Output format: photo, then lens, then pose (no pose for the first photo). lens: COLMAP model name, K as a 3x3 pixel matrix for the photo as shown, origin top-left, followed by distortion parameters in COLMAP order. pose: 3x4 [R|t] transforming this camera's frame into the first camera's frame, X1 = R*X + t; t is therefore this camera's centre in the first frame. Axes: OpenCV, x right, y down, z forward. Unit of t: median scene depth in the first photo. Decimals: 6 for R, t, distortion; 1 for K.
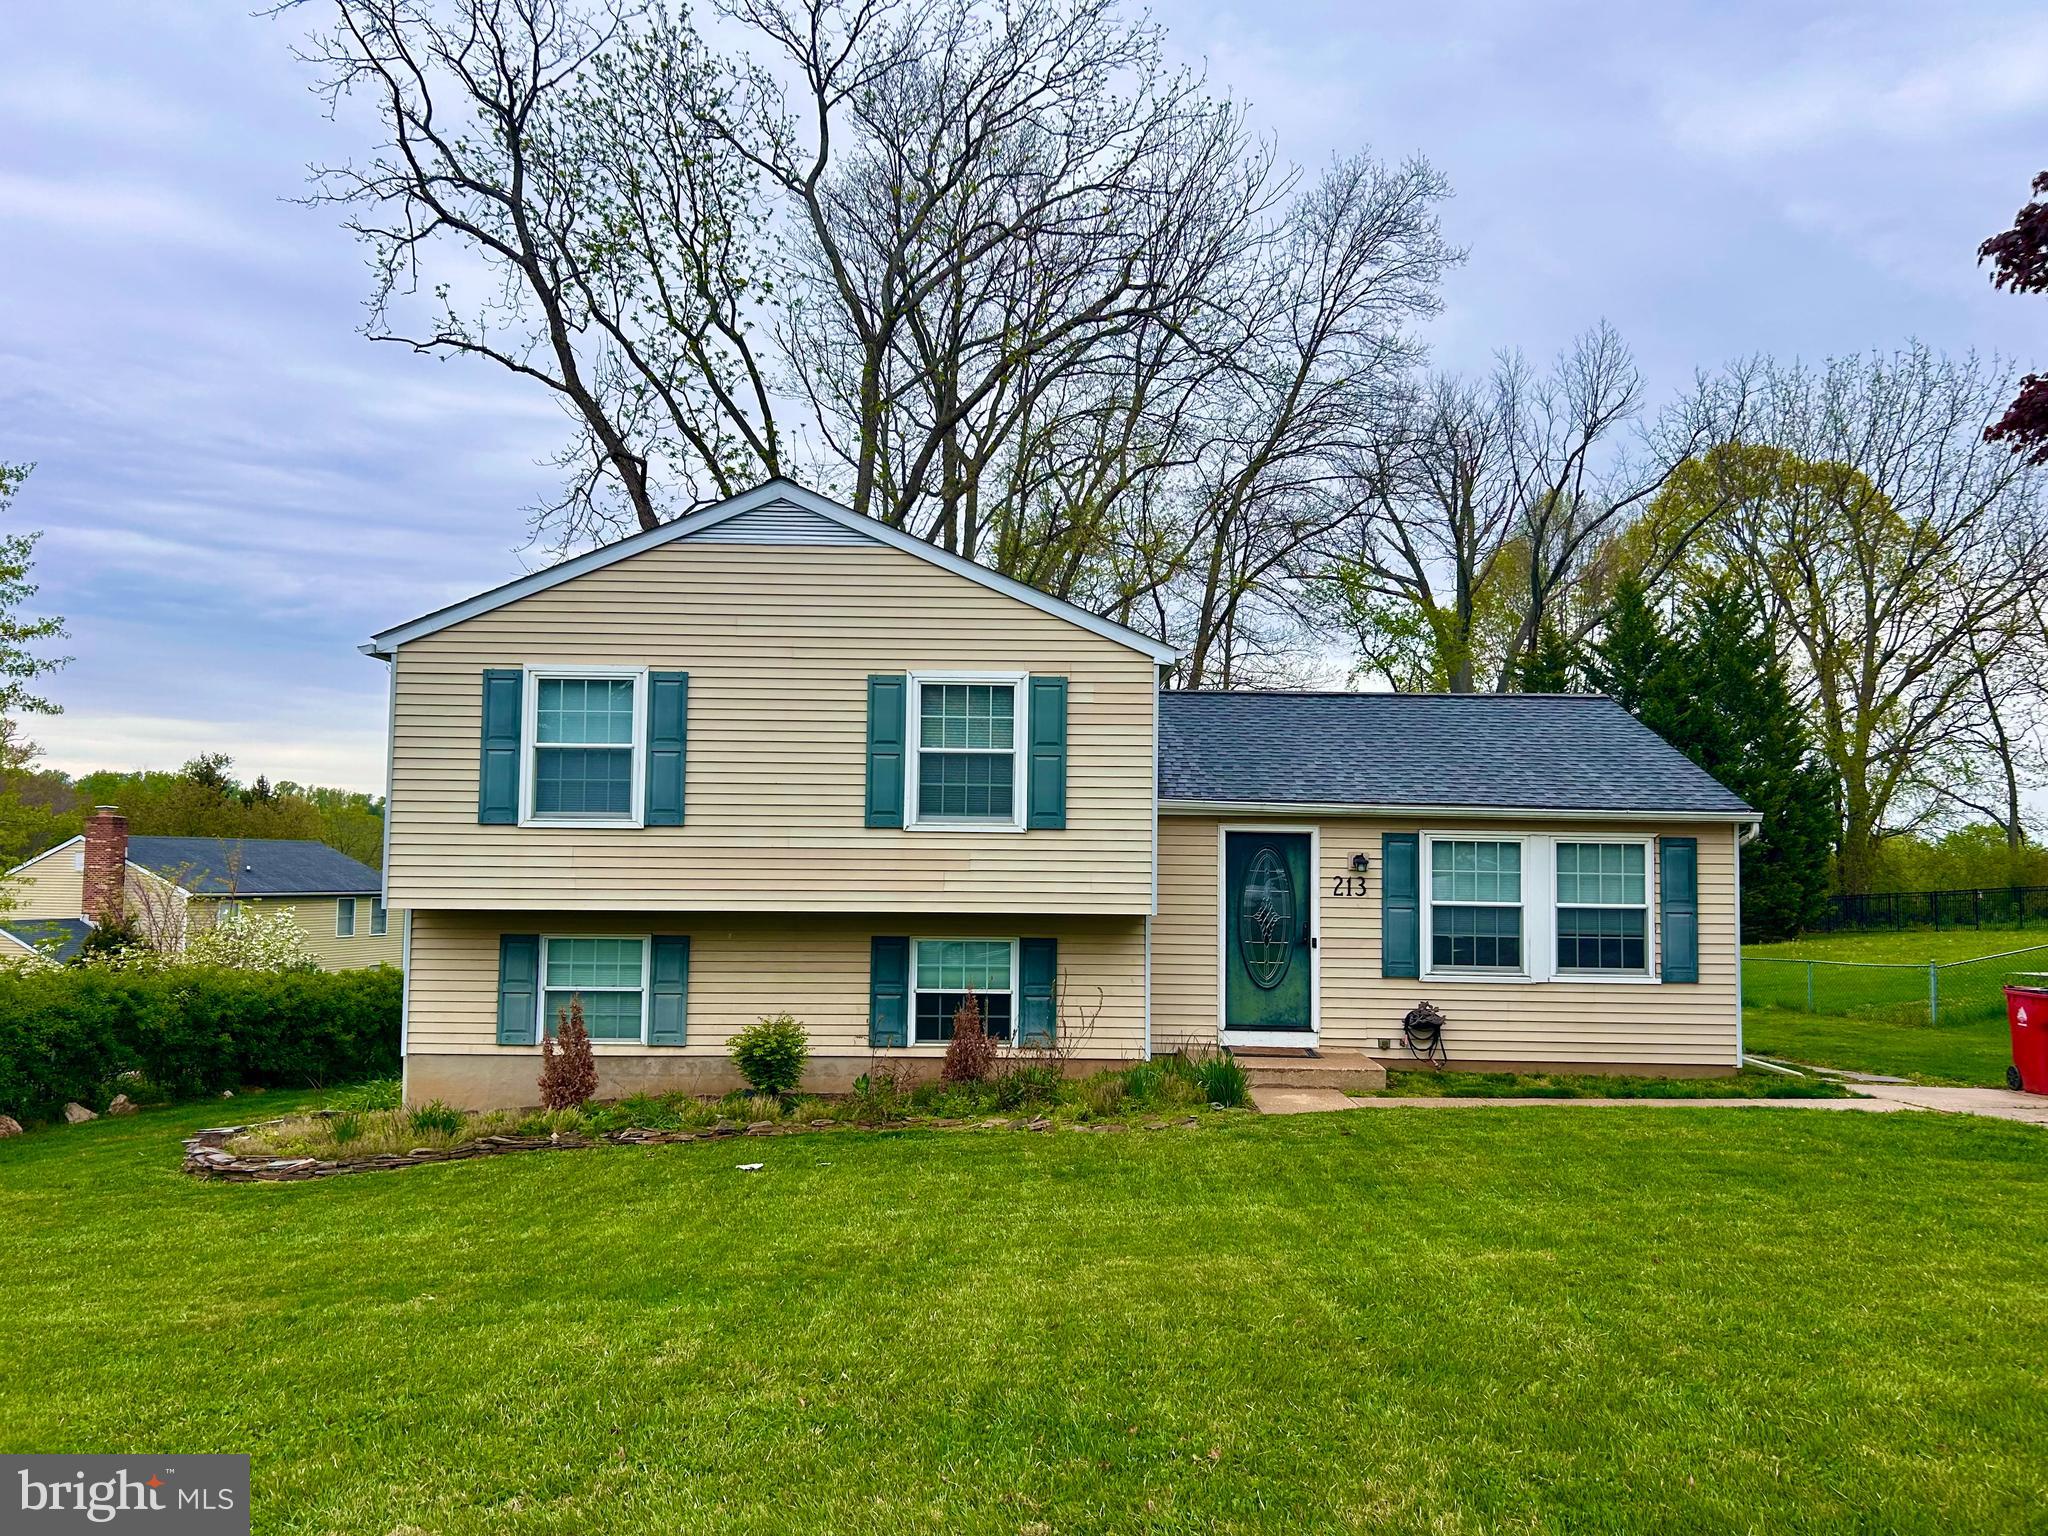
lens RADIAL K [[1541.6, 0, 1031.7], [0, 1541.6, 780.6], [0, 0, 1]] dist [0.134155, -0.191485]
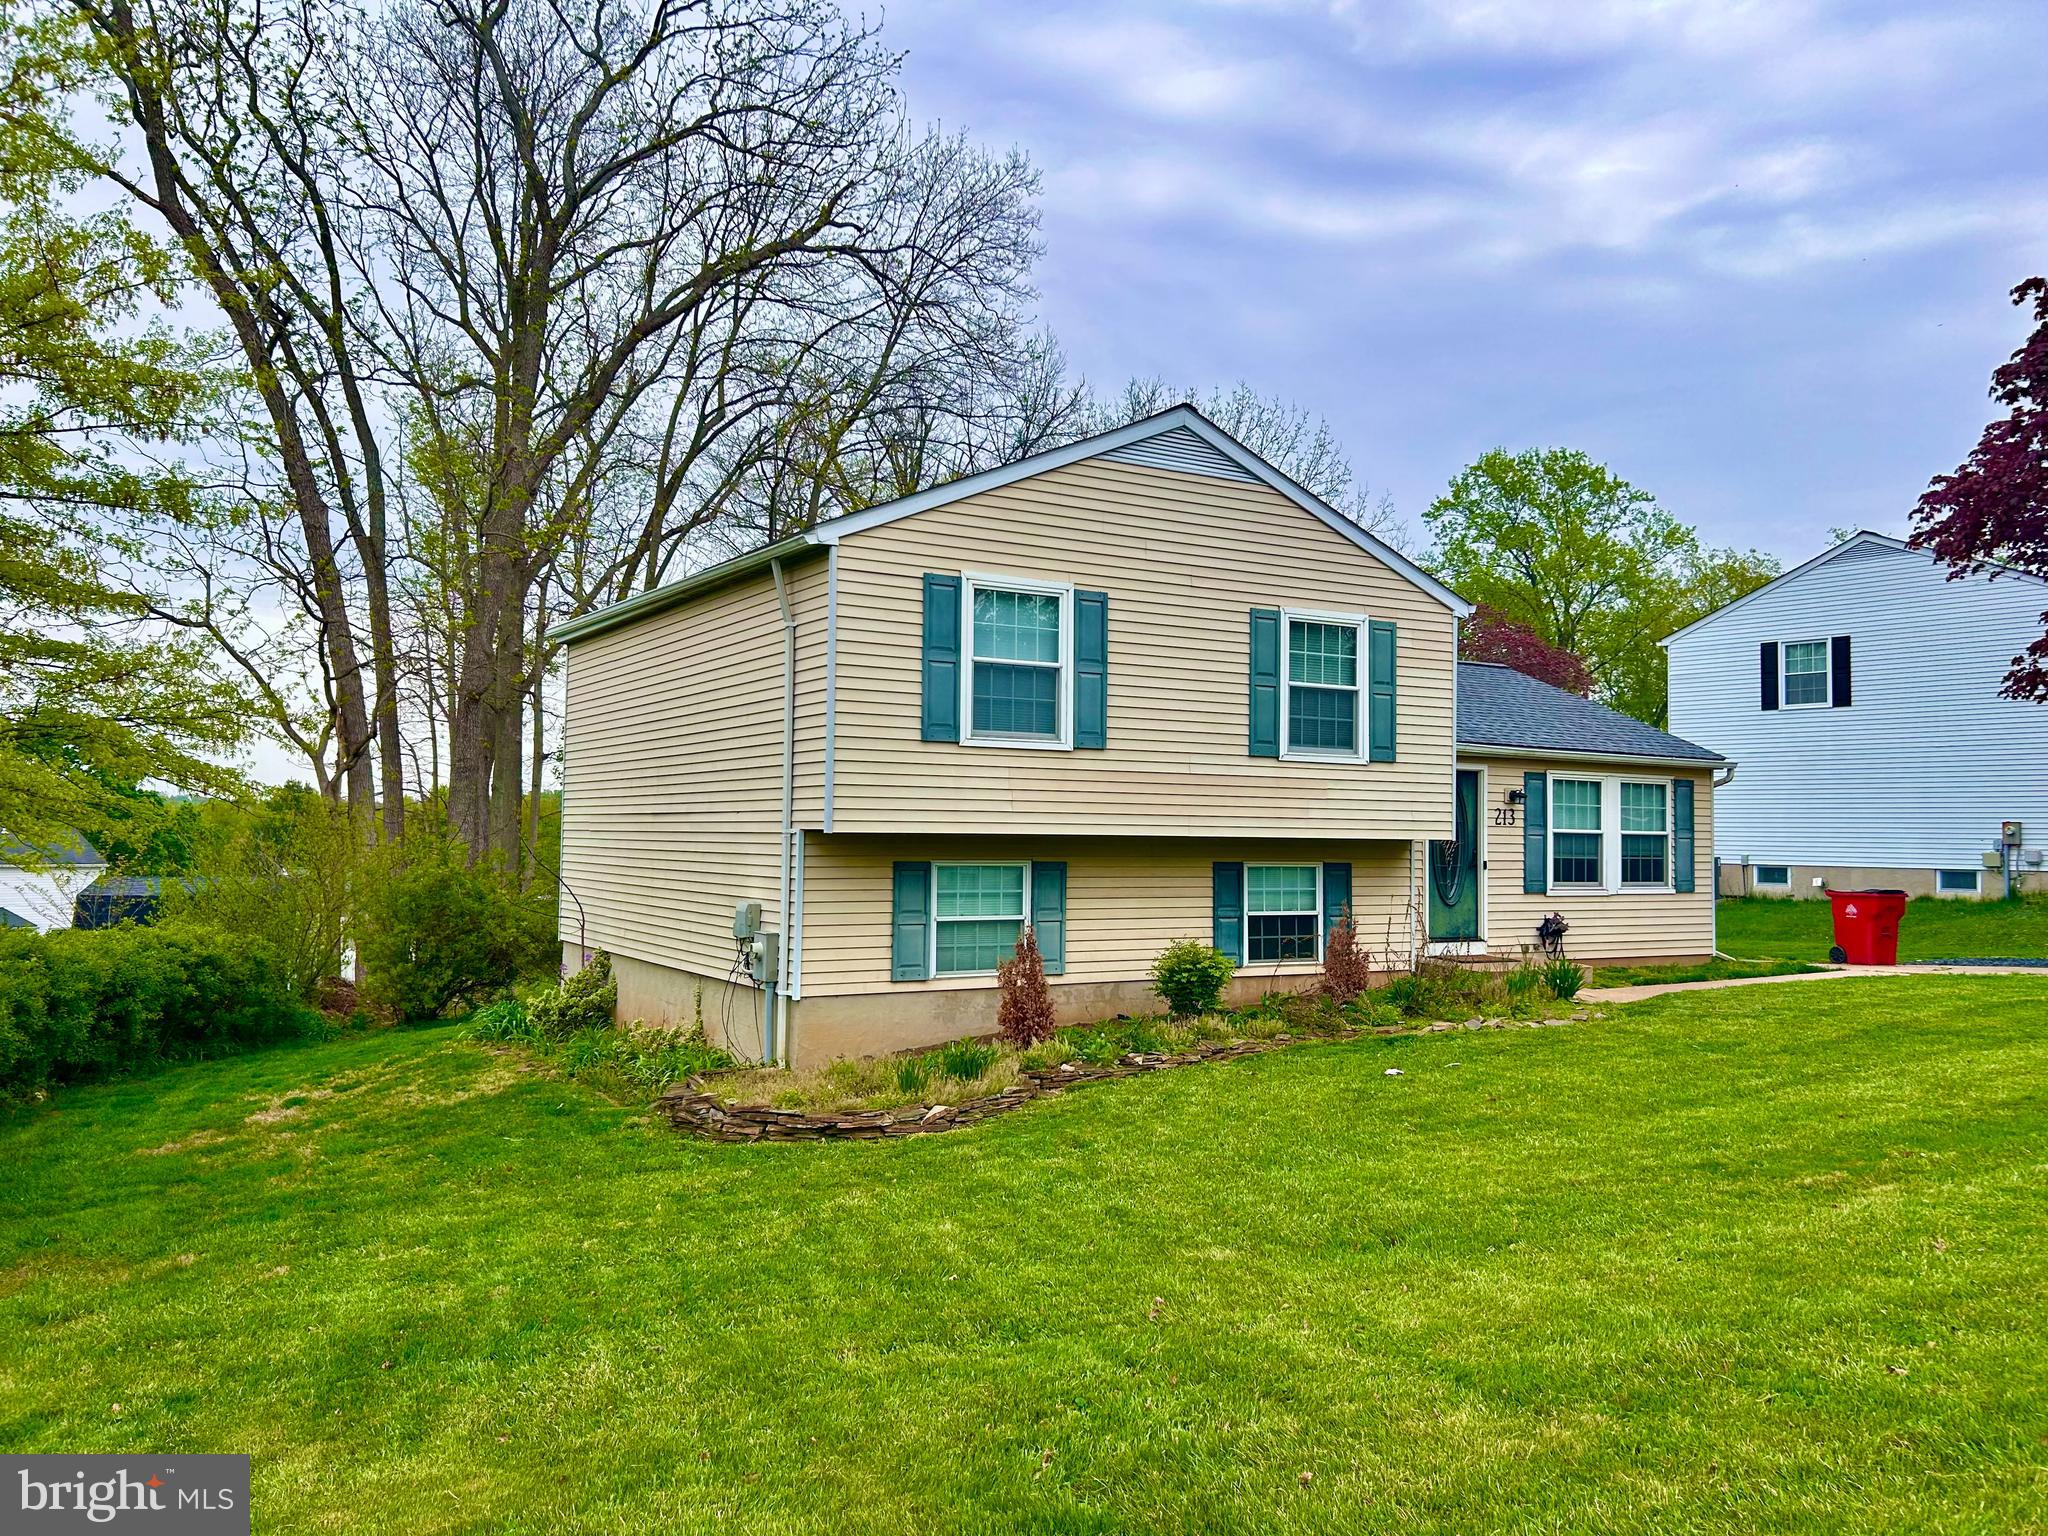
lens RADIAL K [[1541.6, 0, 1031.7], [0, 1541.6, 780.6], [0, 0, 1]] dist [0.134155, -0.191485]
pose [[0.859352, 0.016967, 0.511103, -0.758055], [-0.030783, 0.999353, 0.018582, 0.031912], [-0.510457, -0.031702, 0.859319, 0.181993]]
